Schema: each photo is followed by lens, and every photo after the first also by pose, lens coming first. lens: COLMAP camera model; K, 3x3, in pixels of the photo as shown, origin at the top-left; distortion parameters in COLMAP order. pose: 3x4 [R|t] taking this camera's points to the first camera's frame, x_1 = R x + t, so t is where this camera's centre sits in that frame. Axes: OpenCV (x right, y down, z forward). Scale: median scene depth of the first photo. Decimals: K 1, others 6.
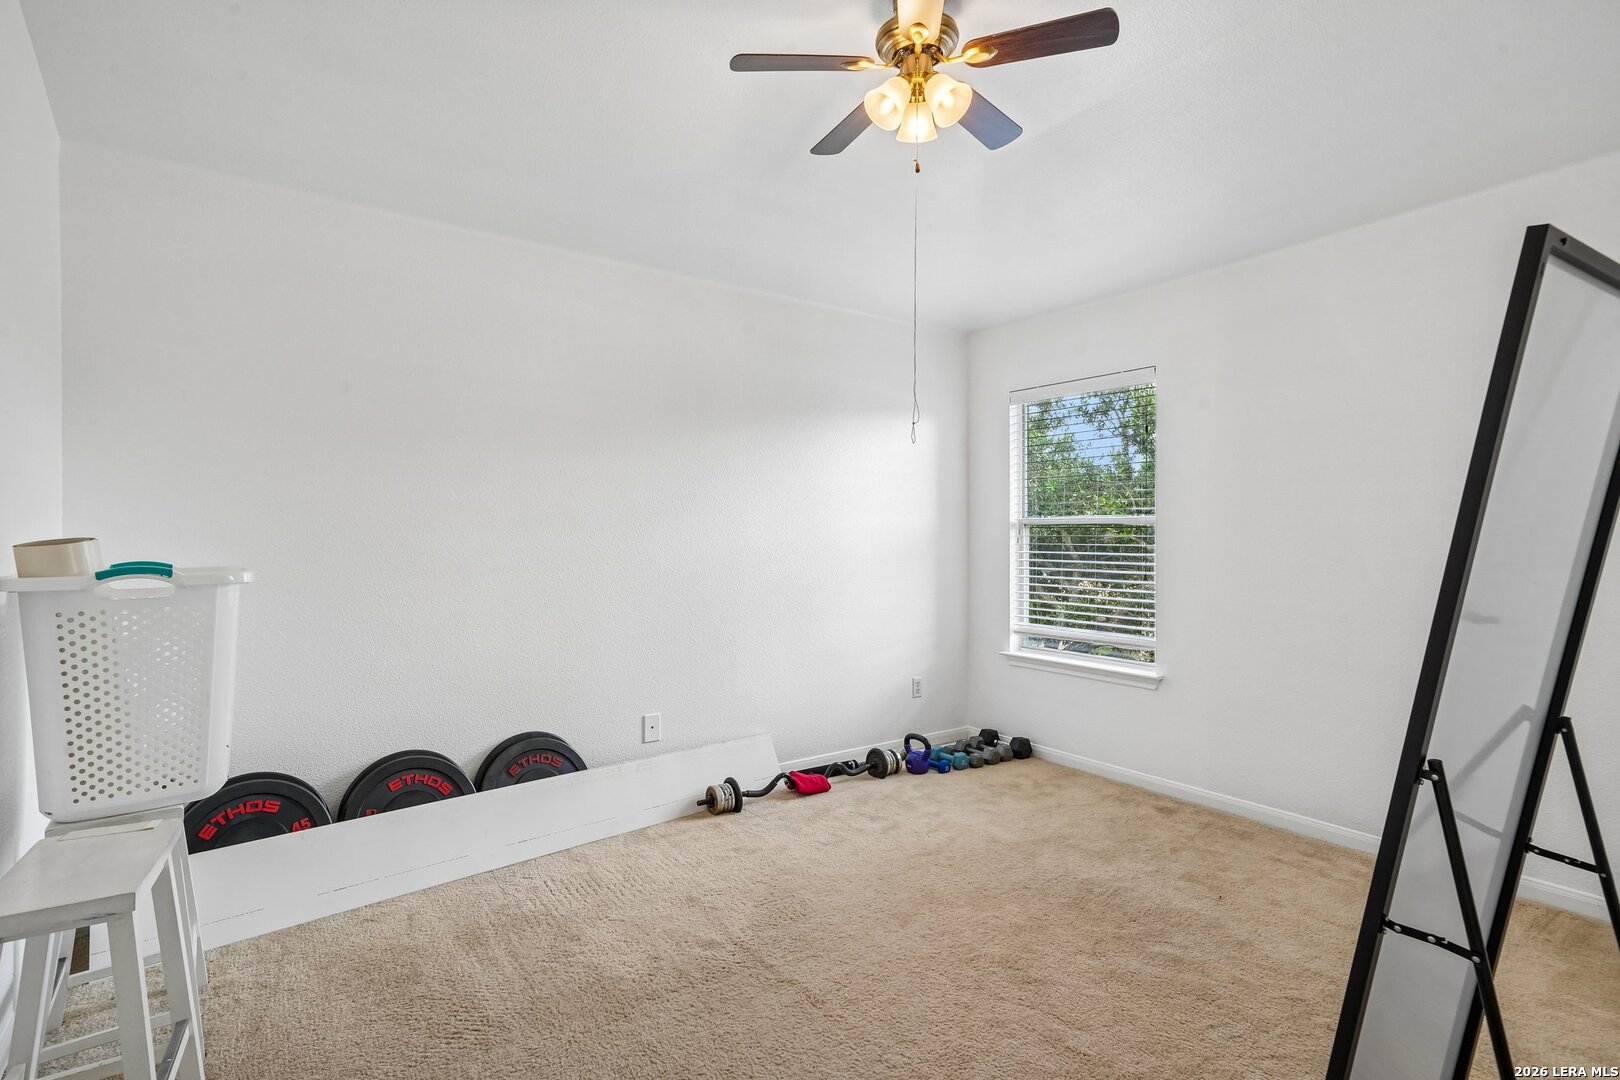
lens RADIAL K [[770.2, 0, 812.3], [0, 770.2, 540.3], [0, 0, 1]] dist [0.008592, 0.003714]
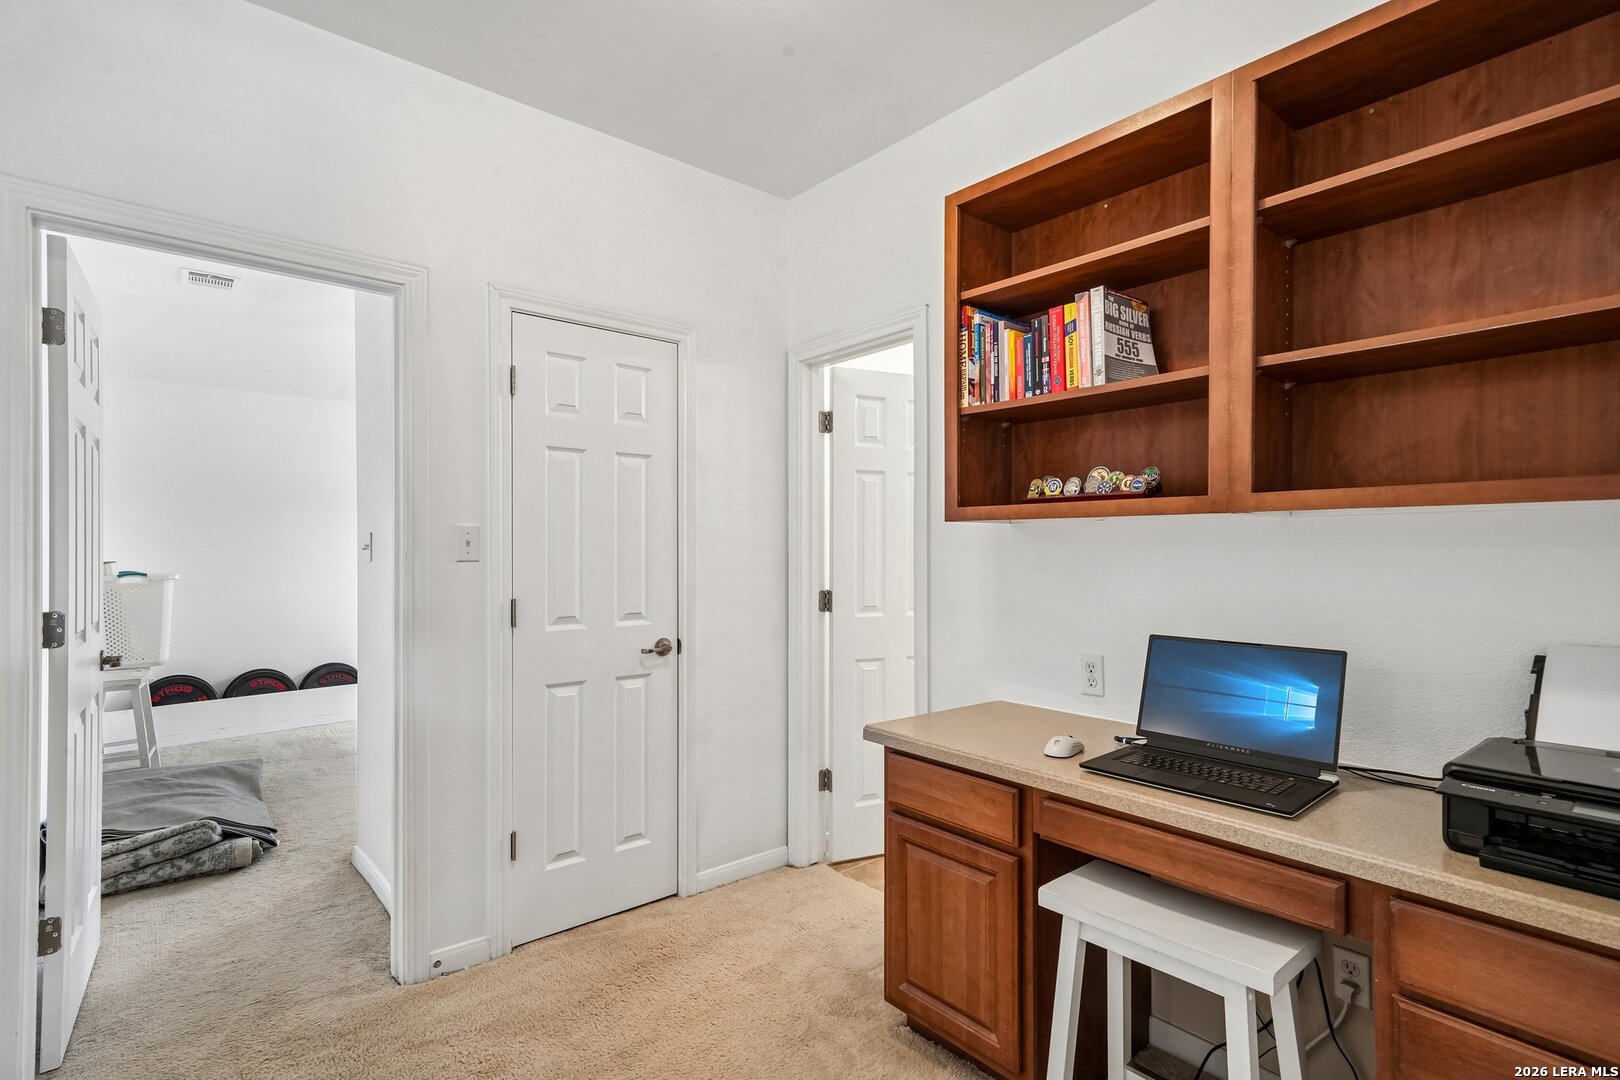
lens RADIAL K [[770.2, 0, 810.0], [0, 770.2, 540.4], [0, 0, 1]] dist [0.008592, 0.003714]
pose [[0.998475, -0.000182, 0.055206, 0.811184], [0.001195, 0.999831, -0.018323, -0.015643], [-0.055194, 0.018361, 0.998307, -1.118387]]
